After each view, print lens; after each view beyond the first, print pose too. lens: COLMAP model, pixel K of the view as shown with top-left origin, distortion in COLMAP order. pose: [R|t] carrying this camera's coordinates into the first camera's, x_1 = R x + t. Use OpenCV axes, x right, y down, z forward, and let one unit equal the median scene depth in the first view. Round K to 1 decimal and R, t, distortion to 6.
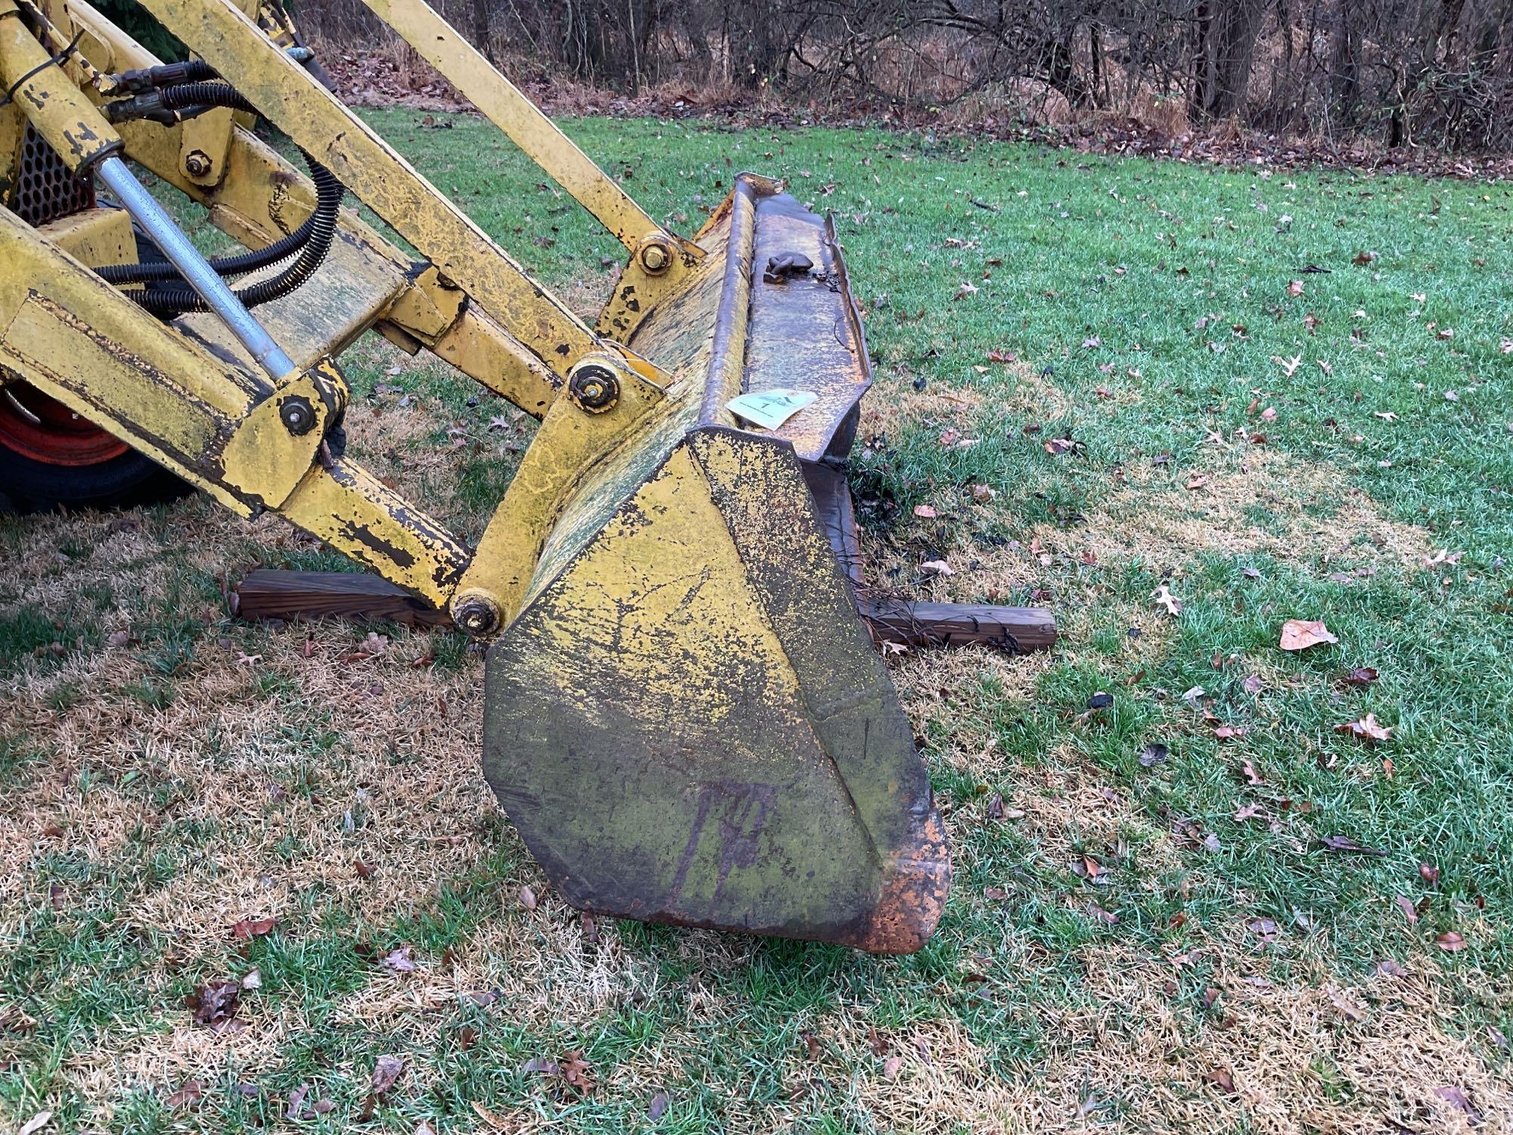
lens RADIAL K [[1252.6, 0, 751.0], [0, 1252.6, 595.6], [0, 0, 1]] dist [0.100771, -0.168750]
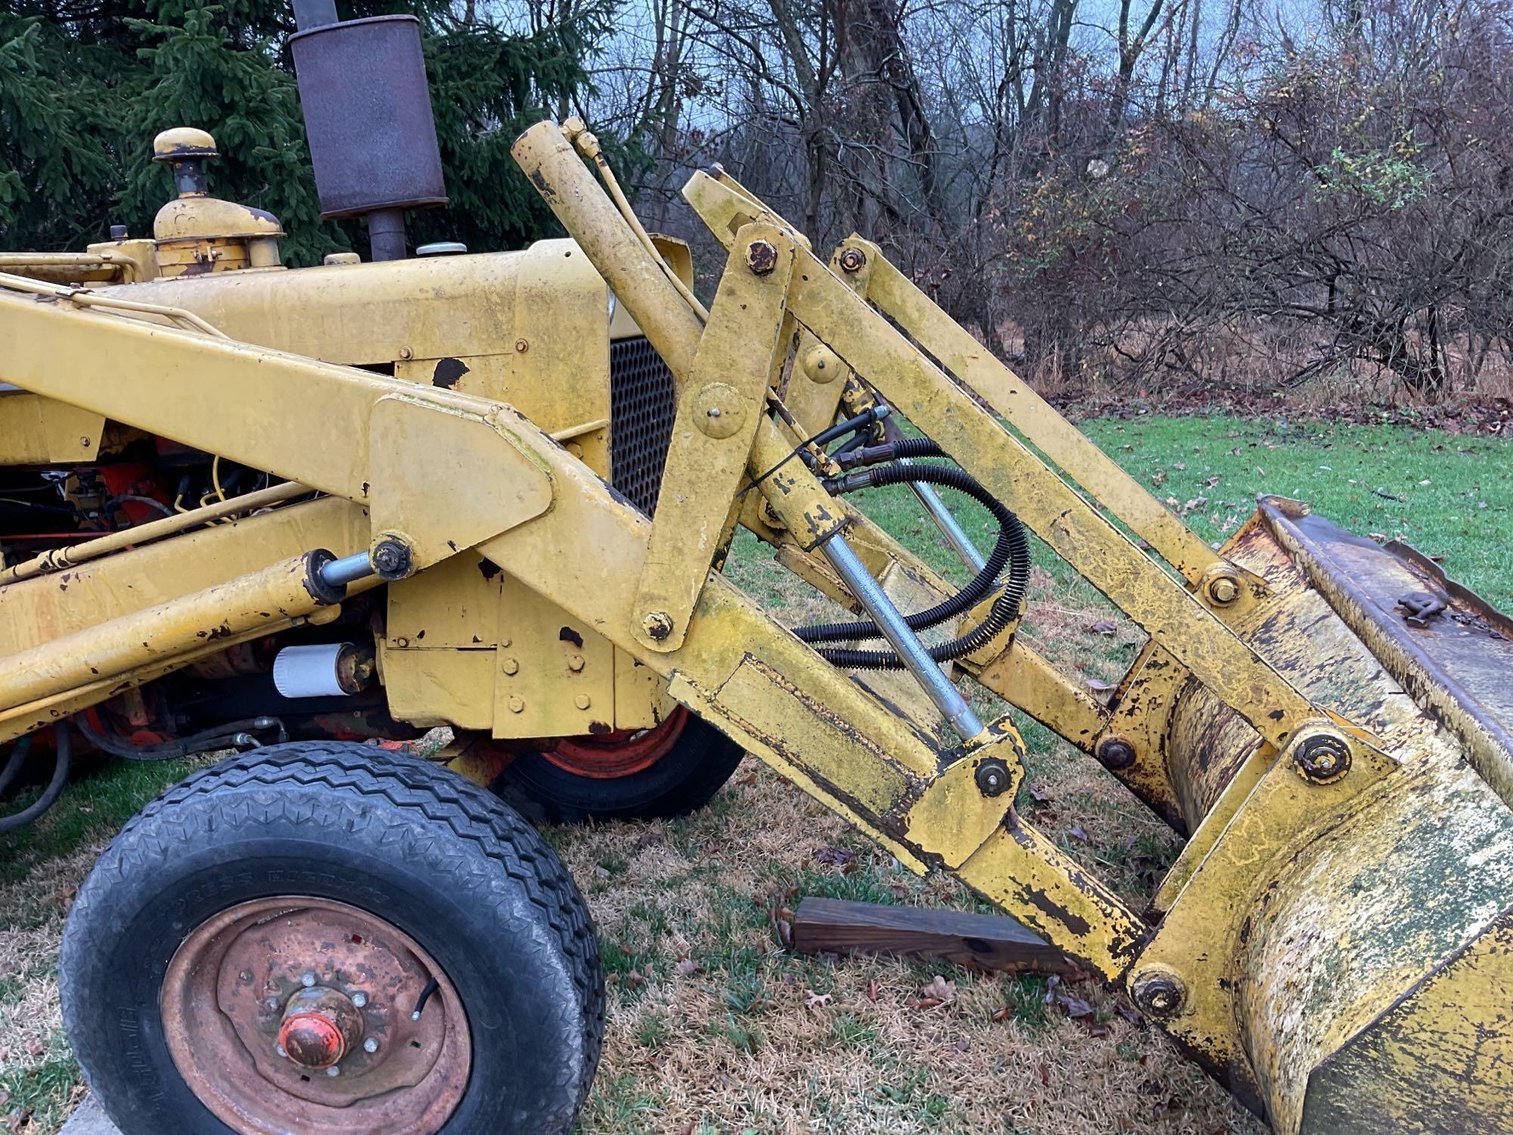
lens RADIAL K [[1273.2, 0, 756.5], [0, 1273.2, 567.5], [0, 0, 1]] dist [0.047937, -0.113084]
pose [[0.977238, -0.007270, -0.212022, -0.319131], [-0.041929, 0.973080, -0.226623, -0.066204], [0.207962, 0.230355, 0.950625, -0.027921]]
